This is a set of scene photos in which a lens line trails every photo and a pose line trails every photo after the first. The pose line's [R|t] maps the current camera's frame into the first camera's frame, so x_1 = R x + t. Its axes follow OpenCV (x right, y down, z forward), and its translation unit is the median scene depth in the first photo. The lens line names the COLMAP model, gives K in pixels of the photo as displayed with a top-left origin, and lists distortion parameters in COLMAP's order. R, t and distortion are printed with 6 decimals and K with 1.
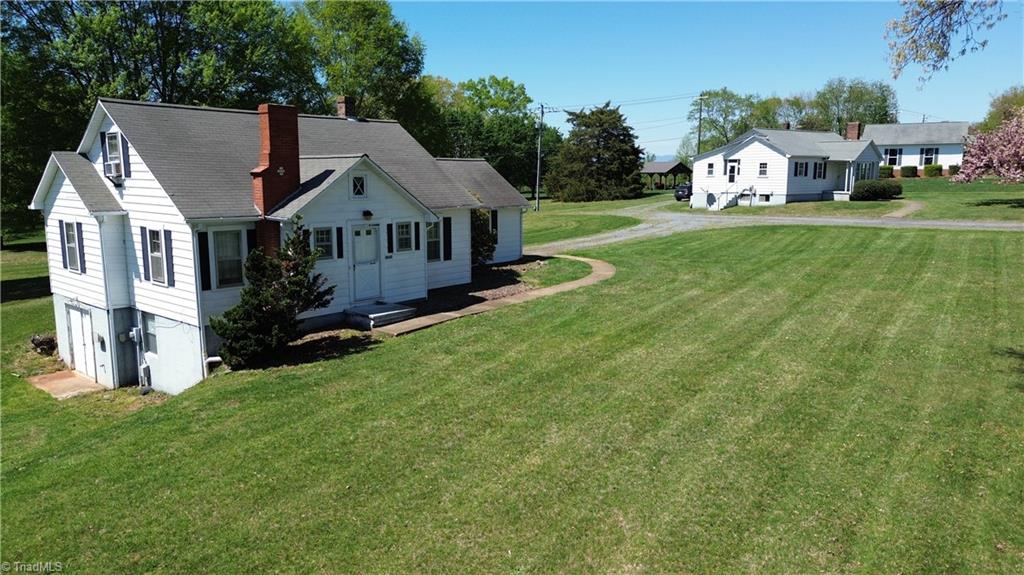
lens RADIAL K [[724.2, 0, 520.2], [0, 724.2, 287.4], [0, 0, 1]] dist [0.061176, -0.033445]
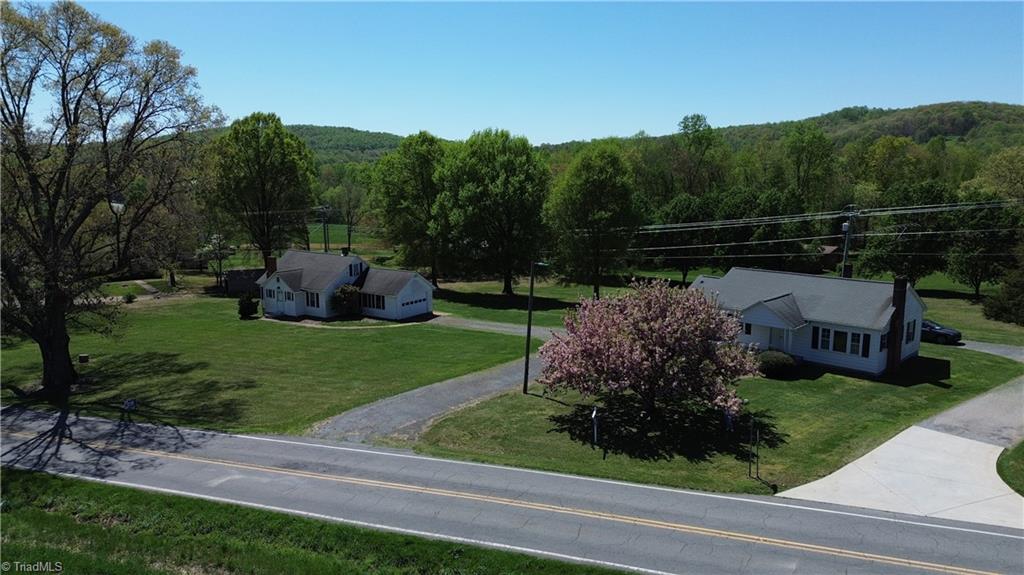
lens RADIAL K [[724.2, 0, 517.6], [0, 724.2, 285.7], [0, 0, 1]] dist [0.061176, -0.033445]
pose [[0.132459, 0.162226, -0.977823, 1.223451], [-0.154966, 0.977773, 0.141226, -0.284731], [0.979000, 0.132823, 0.154654, 0.572893]]
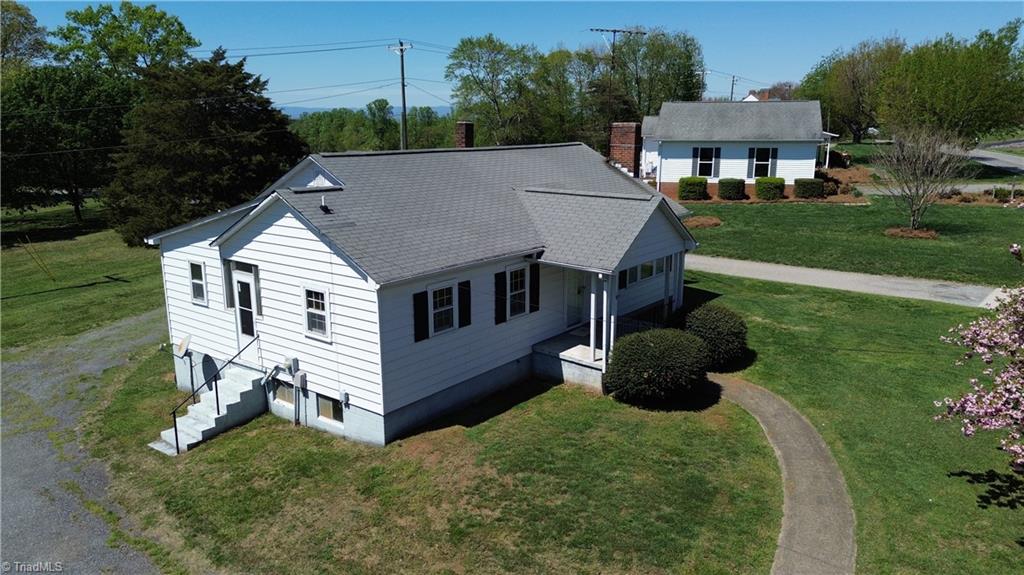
lens RADIAL K [[724.2, 0, 517.1], [0, 724.2, 283.0], [0, 0, 1]] dist [0.061176, -0.033445]
pose [[0.974110, -0.050288, 0.220408, 0.332381], [0.036638, 0.997174, 0.065589, -0.180838], [-0.223084, -0.055816, 0.973200, 0.675750]]
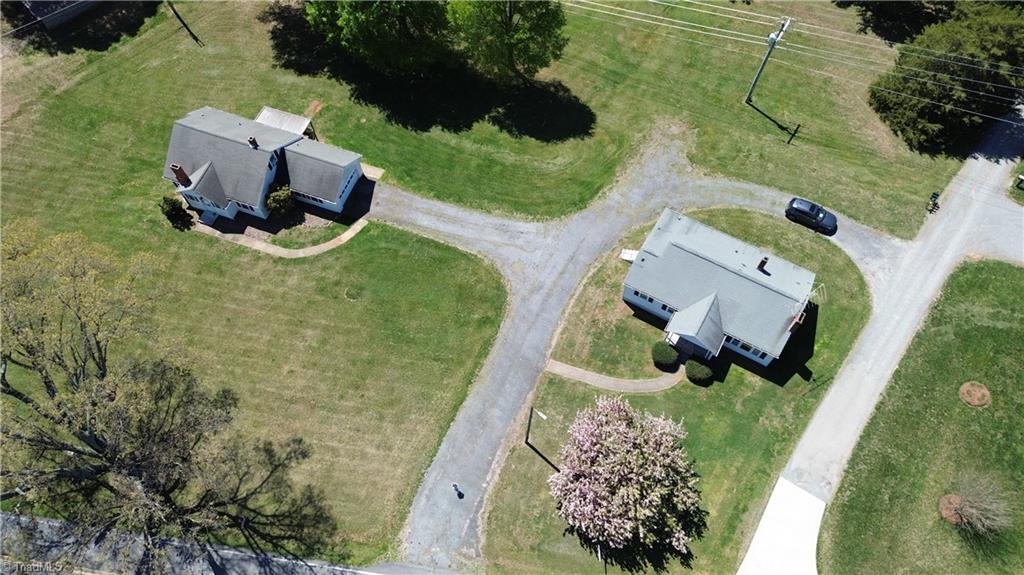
lens RADIAL K [[724.2, 0, 516.7], [0, 724.2, 295.0], [0, 0, 1]] dist [0.061176, -0.033445]
pose [[0.365760, 0.827765, -0.425471, 0.766395], [-0.154791, 0.504883, 0.849195, -1.067504], [0.917747, -0.244742, 0.312796, 0.423231]]
